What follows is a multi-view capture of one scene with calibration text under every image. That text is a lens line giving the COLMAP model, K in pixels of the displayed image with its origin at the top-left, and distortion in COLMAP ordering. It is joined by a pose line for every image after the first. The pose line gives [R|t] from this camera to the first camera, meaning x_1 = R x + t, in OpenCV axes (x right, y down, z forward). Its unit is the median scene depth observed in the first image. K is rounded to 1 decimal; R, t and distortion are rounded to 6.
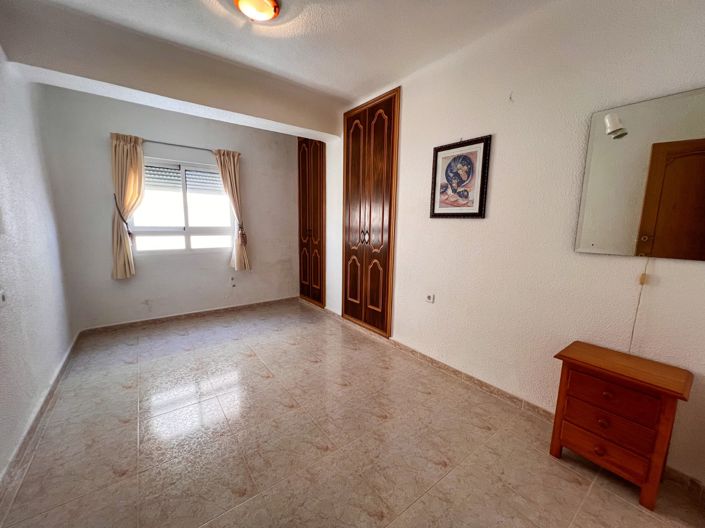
lens RADIAL K [[284.9, 0, 351.3], [0, 284.9, 265.9], [0, 0, 1]] dist [0.007137, -0.000047]
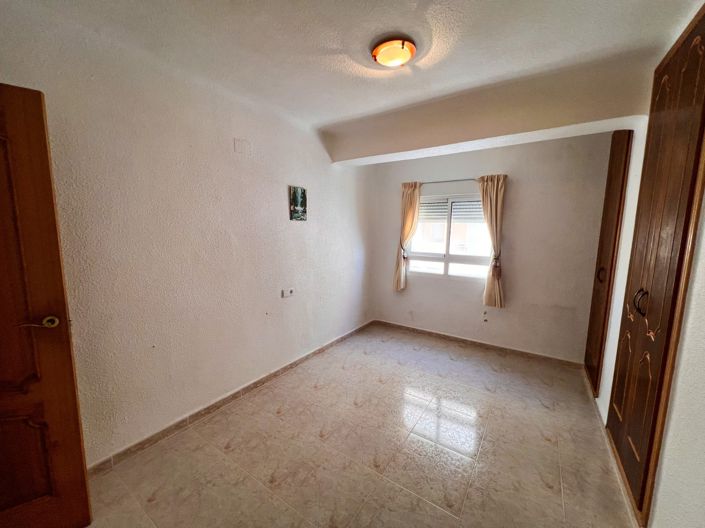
lens RADIAL K [[286.2, 0, 354.6], [0, 286.2, 265.4], [0, 0, 1]] dist [-0.000288, -0.000190]
pose [[0.329427, 0.112305, -0.937478, 0.326332], [-0.152840, 0.986149, 0.064428, -0.112315], [0.931728, 0.122060, 0.342029, 0.315970]]
